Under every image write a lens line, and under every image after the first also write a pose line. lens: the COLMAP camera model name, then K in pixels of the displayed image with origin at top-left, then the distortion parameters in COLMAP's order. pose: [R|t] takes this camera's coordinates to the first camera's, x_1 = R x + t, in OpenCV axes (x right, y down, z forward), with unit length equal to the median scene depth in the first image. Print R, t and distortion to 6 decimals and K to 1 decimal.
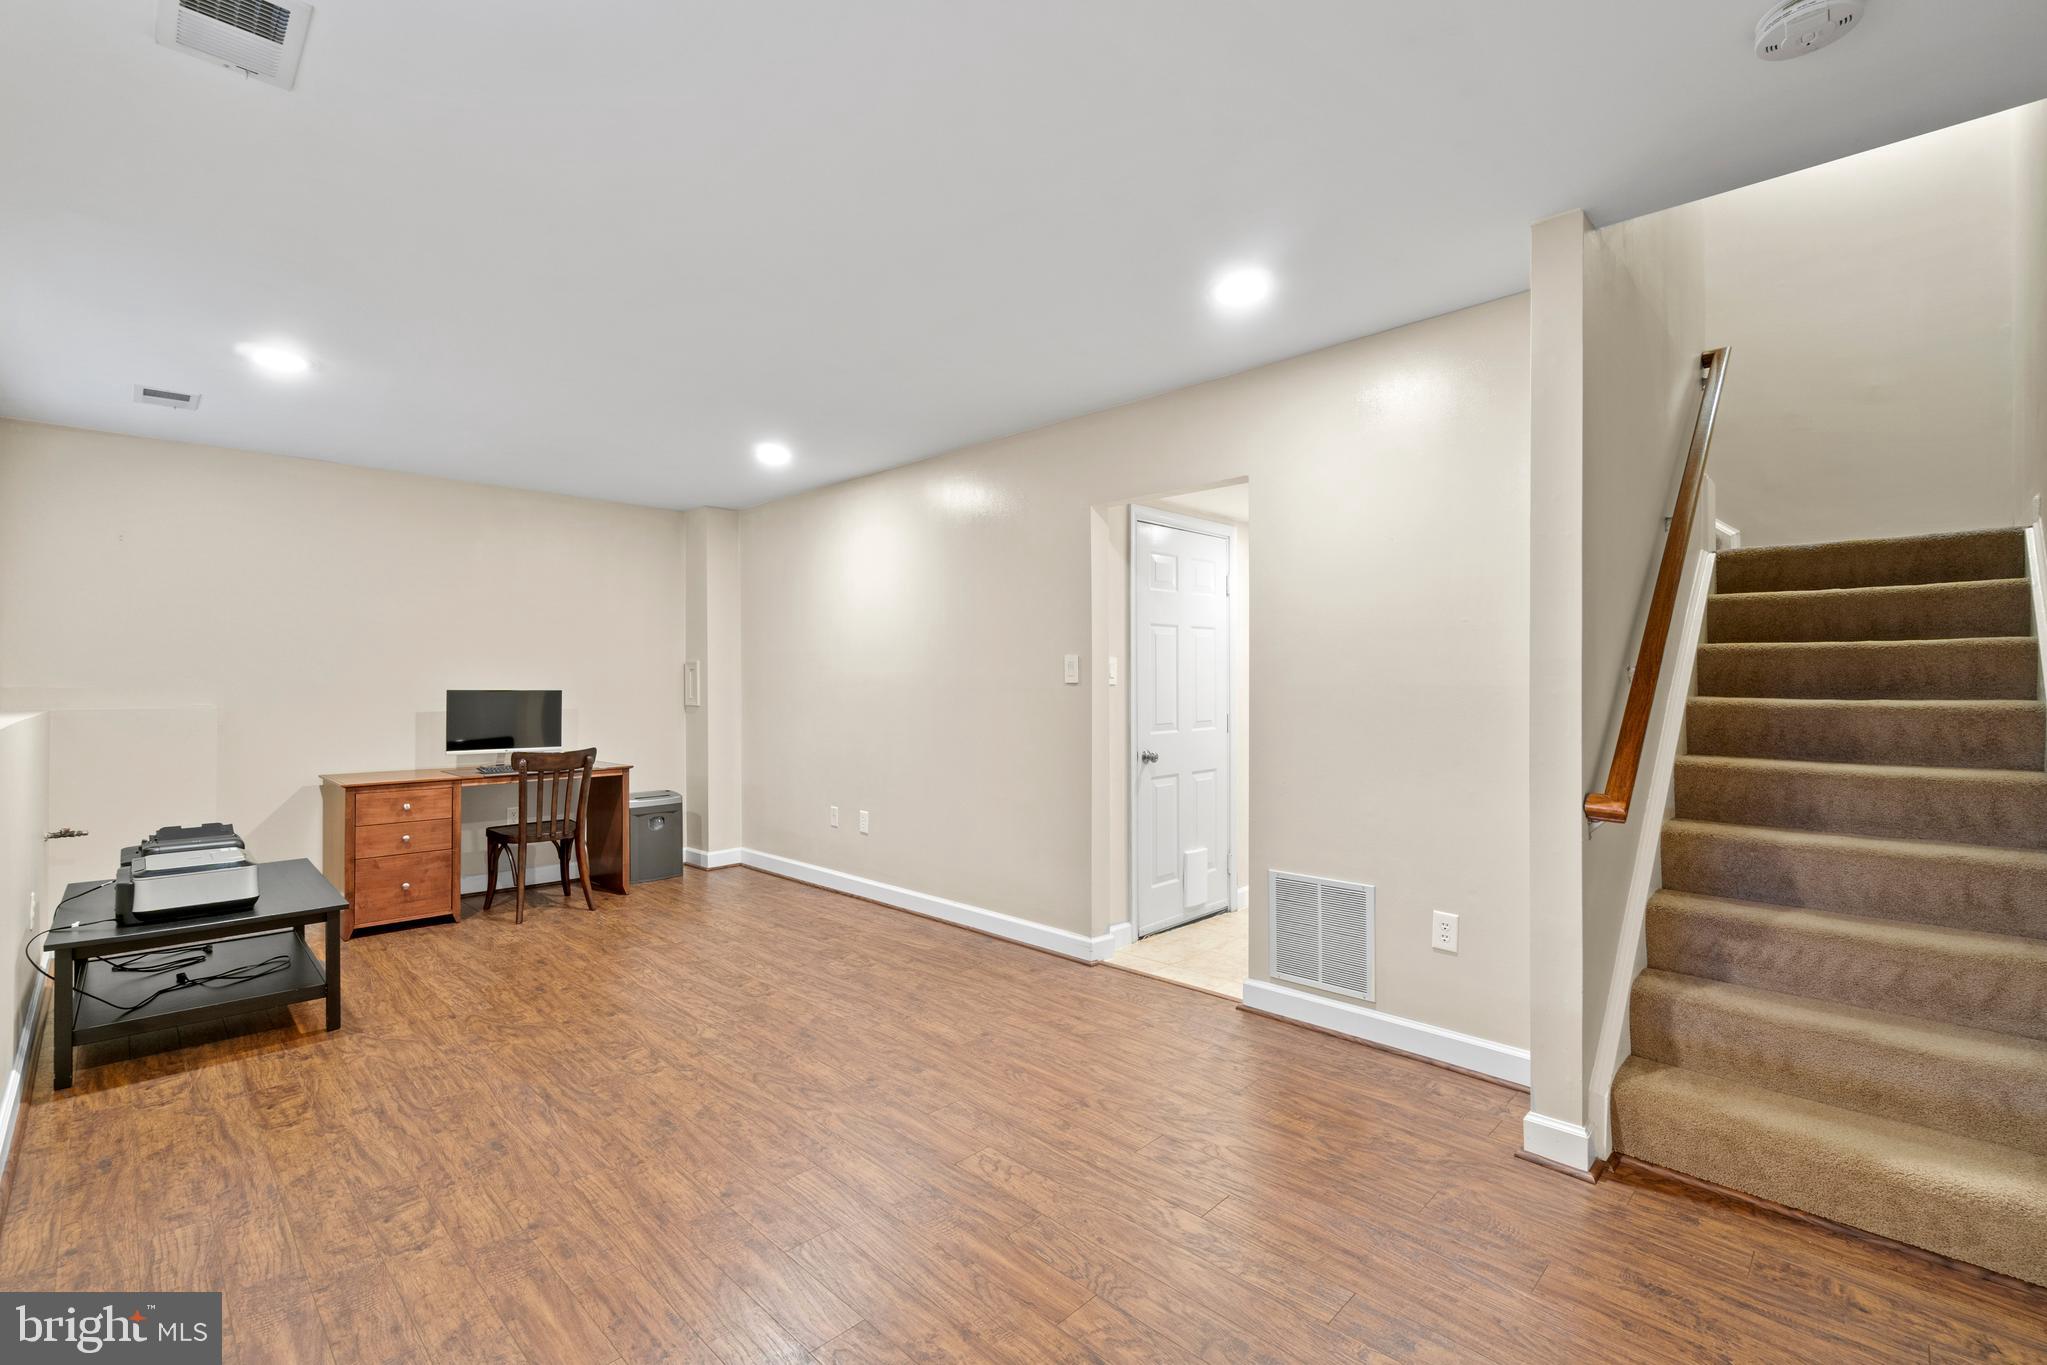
lens RADIAL K [[878.1, 0, 1022.6], [0, 878.1, 672.6], [0, 0, 1]] dist [-0.004709, -0.000299]
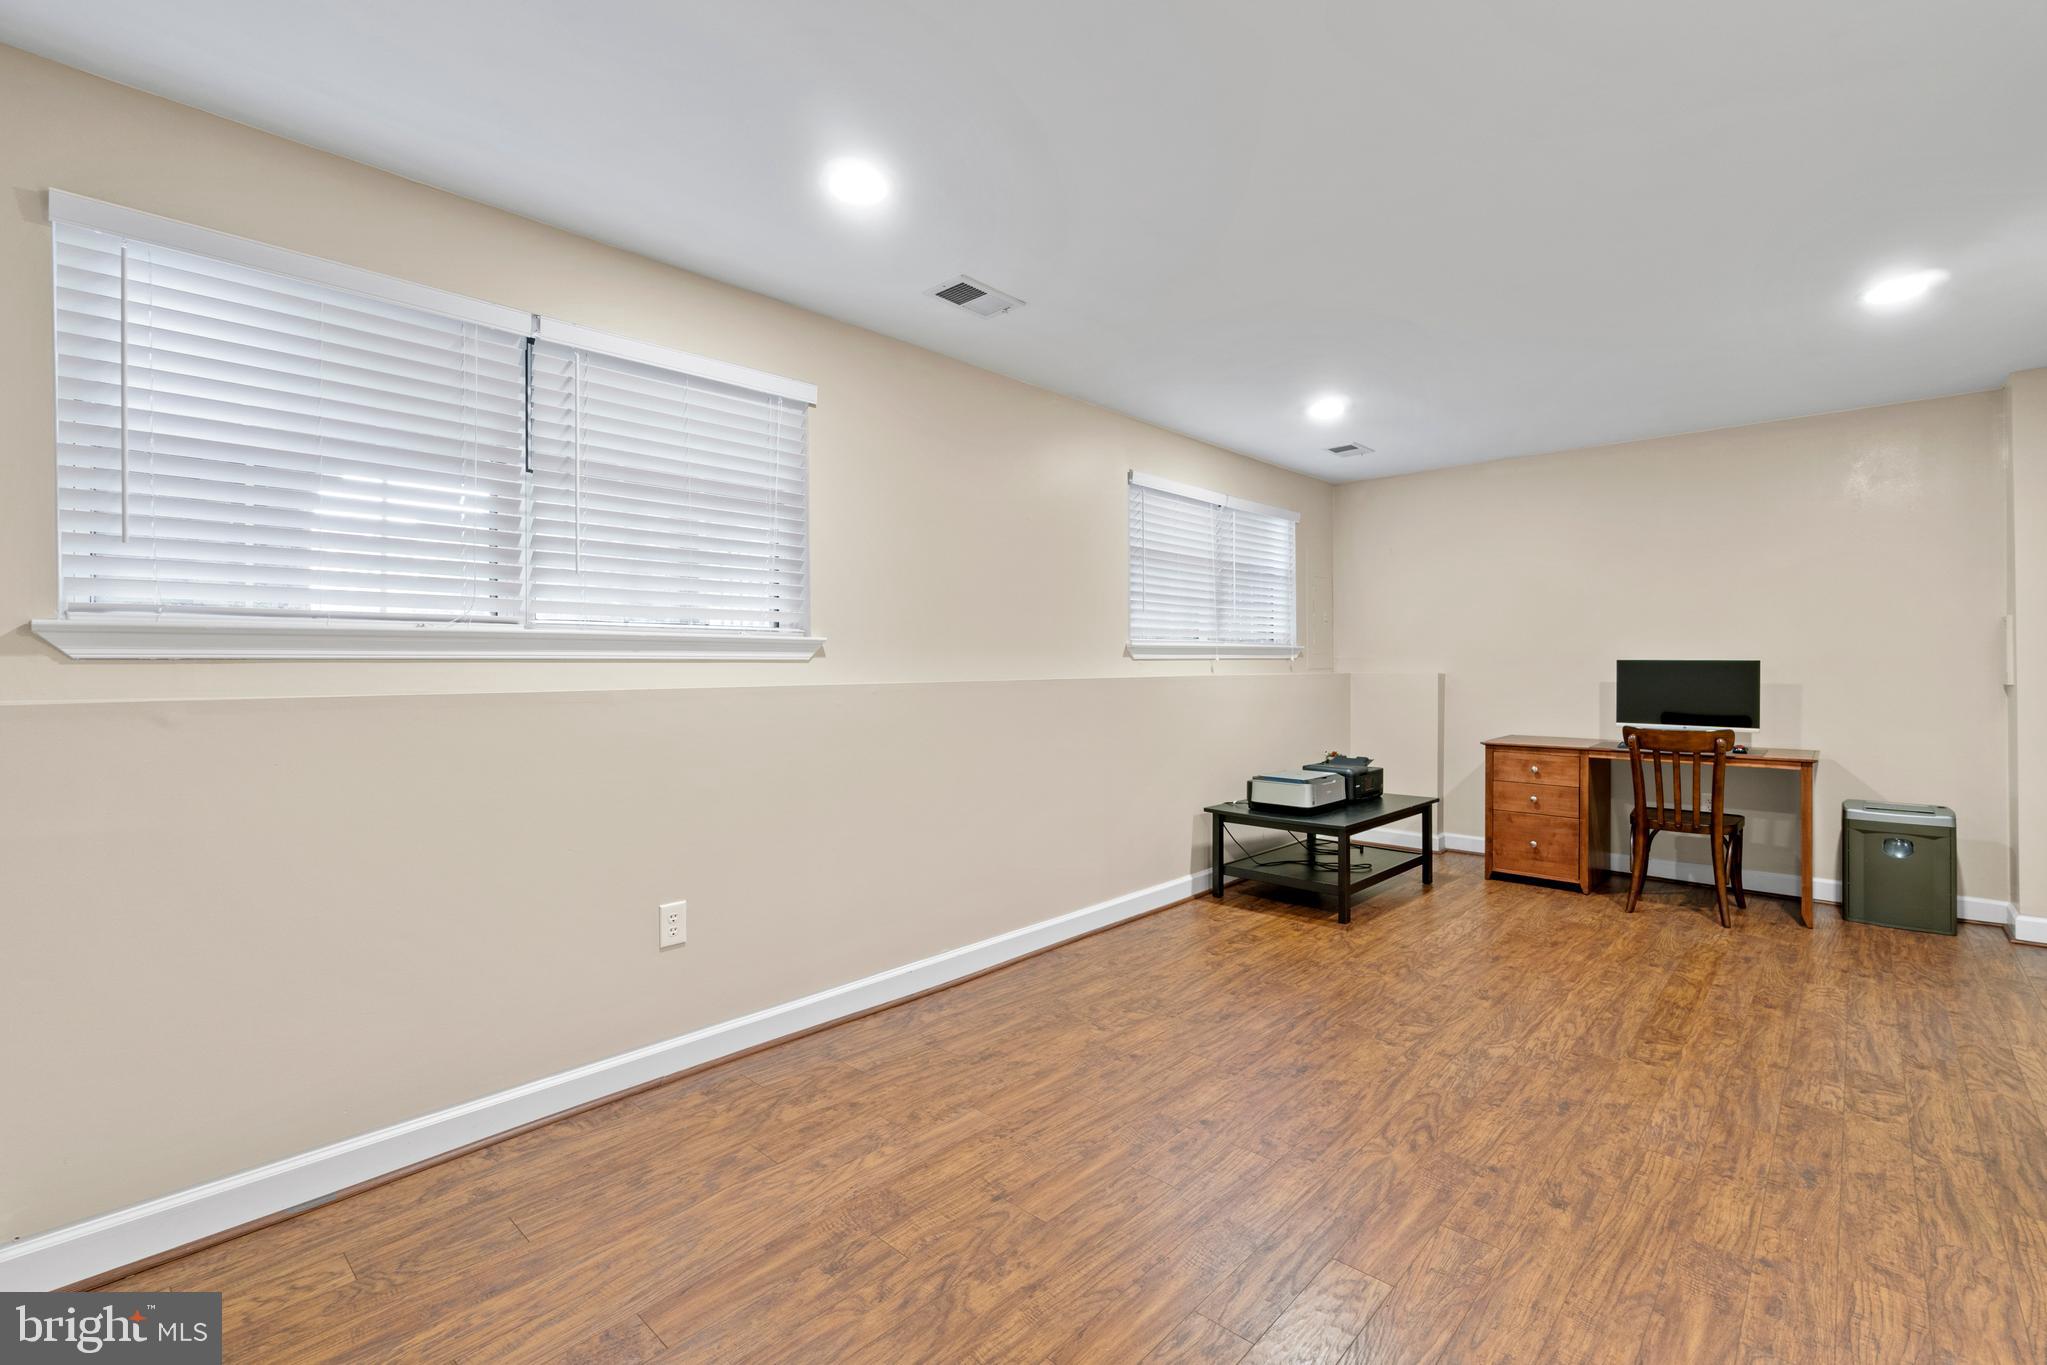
lens RADIAL K [[878.1, 0, 1024.5], [0, 878.1, 687.4], [0, 0, 1]] dist [-0.004709, -0.000299]
pose [[0.047907, 0.029693, -0.998410, 0.424082], [0.014172, 0.999437, 0.030404, 0.016740], [0.998751, -0.015606, 0.047459, 0.441795]]
